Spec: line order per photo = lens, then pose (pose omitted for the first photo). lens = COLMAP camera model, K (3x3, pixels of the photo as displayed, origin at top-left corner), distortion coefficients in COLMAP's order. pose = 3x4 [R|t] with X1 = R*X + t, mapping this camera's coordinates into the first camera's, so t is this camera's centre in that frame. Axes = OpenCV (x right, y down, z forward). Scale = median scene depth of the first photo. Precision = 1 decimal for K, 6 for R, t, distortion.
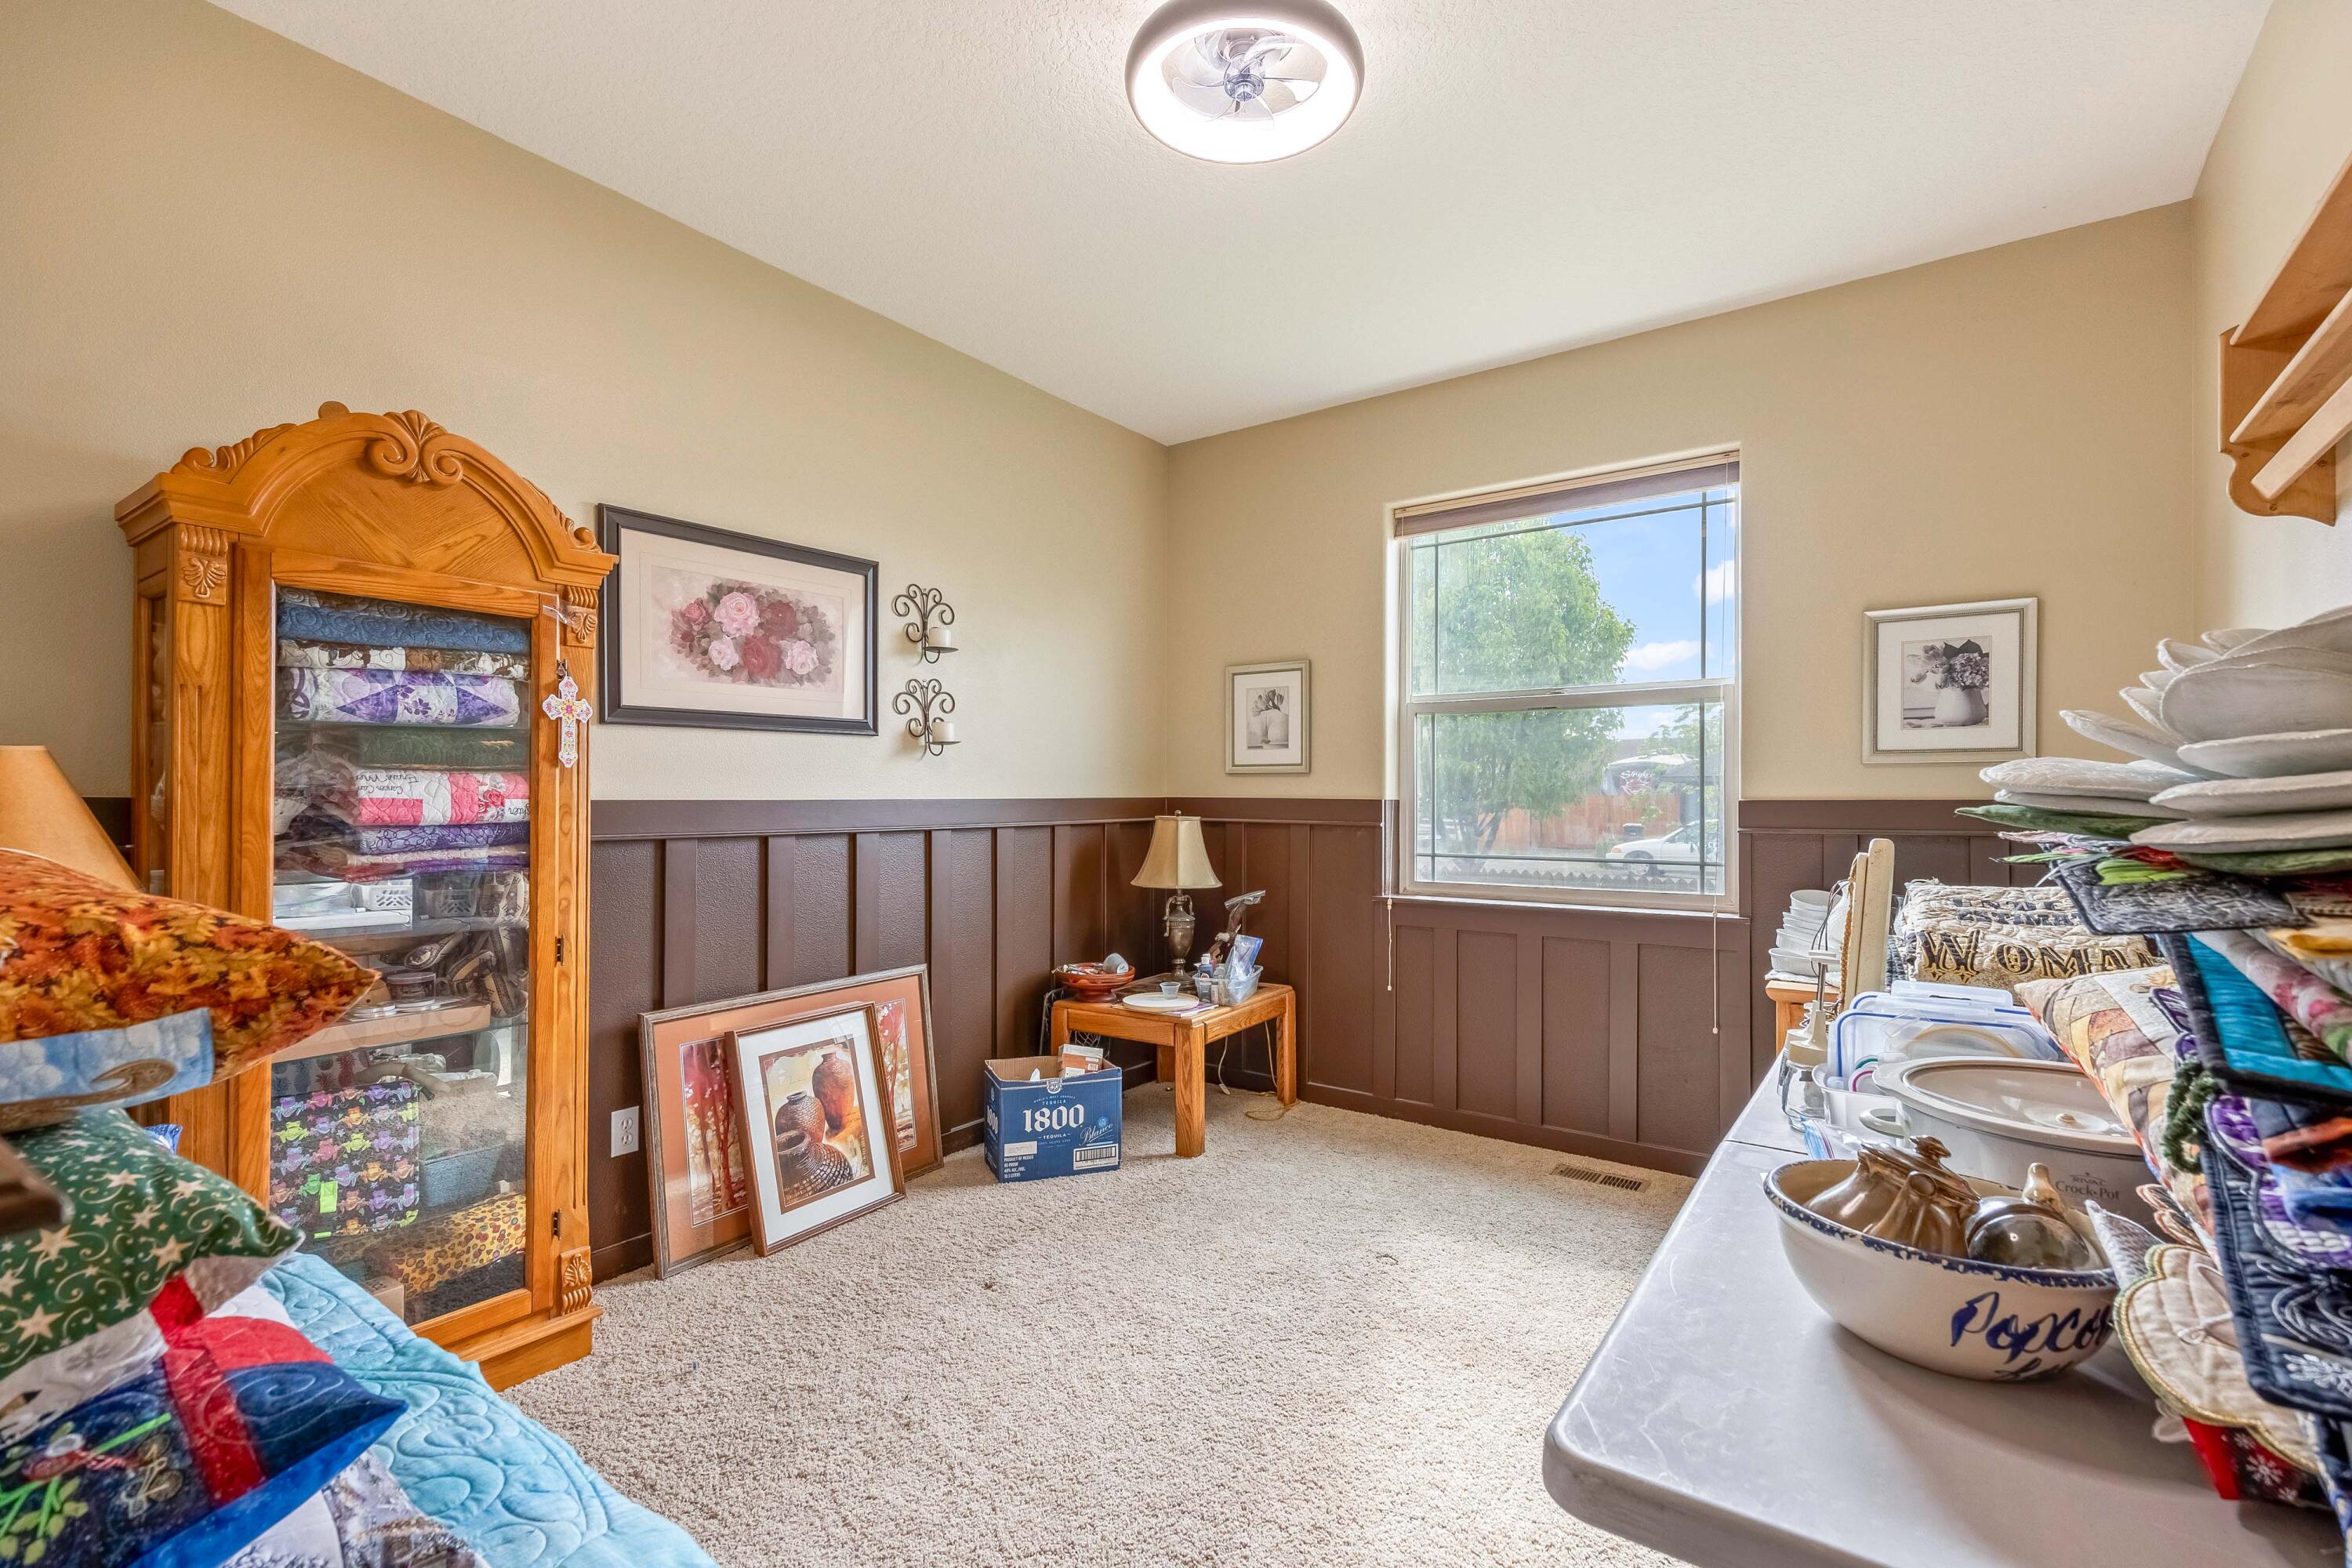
lens RADIAL K [[1073.8, 0, 1175.7], [0, 1073.8, 794.9], [0, 0, 1]] dist [0.020007, -0.007599]
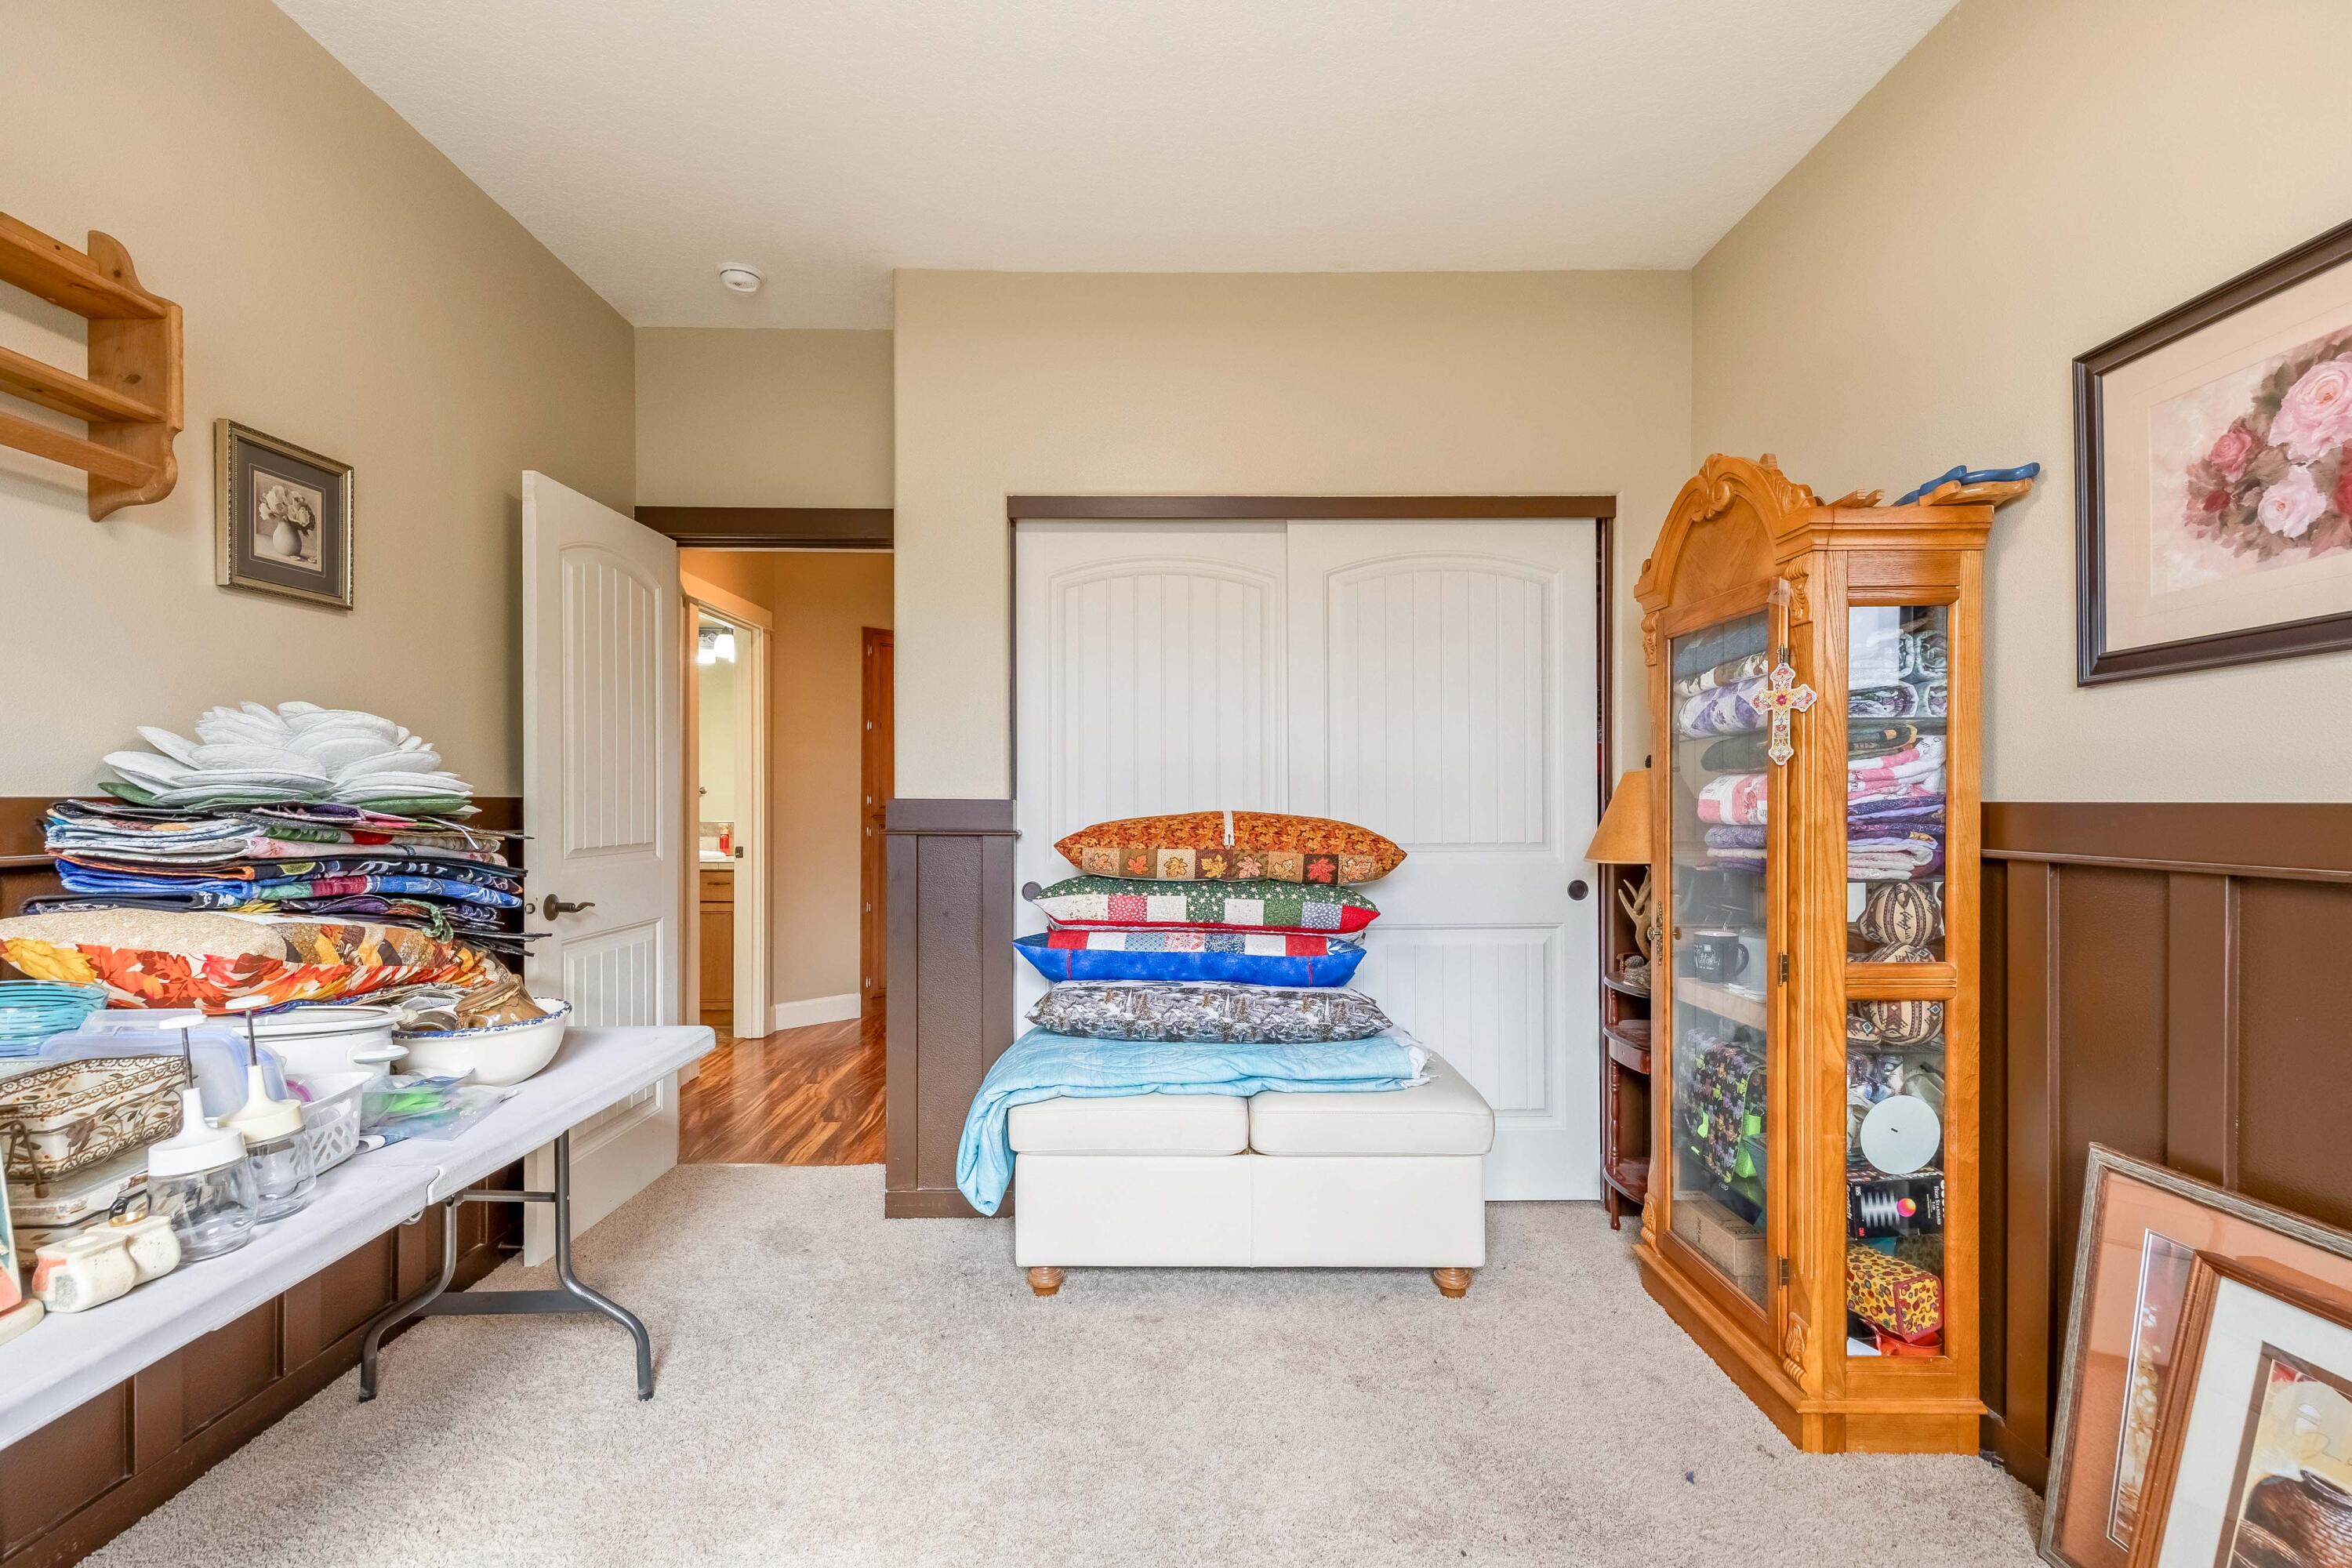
lens RADIAL K [[1073.8, 0, 1176.5], [0, 1073.8, 792.4], [0, 0, 1]] dist [0.020007, -0.007599]
pose [[-0.808473, -0.003043, -0.588526, 0.286511], [0.002519, 0.999960, -0.008631, 0.003114], [0.588528, -0.008460, -0.808433, 1.117108]]
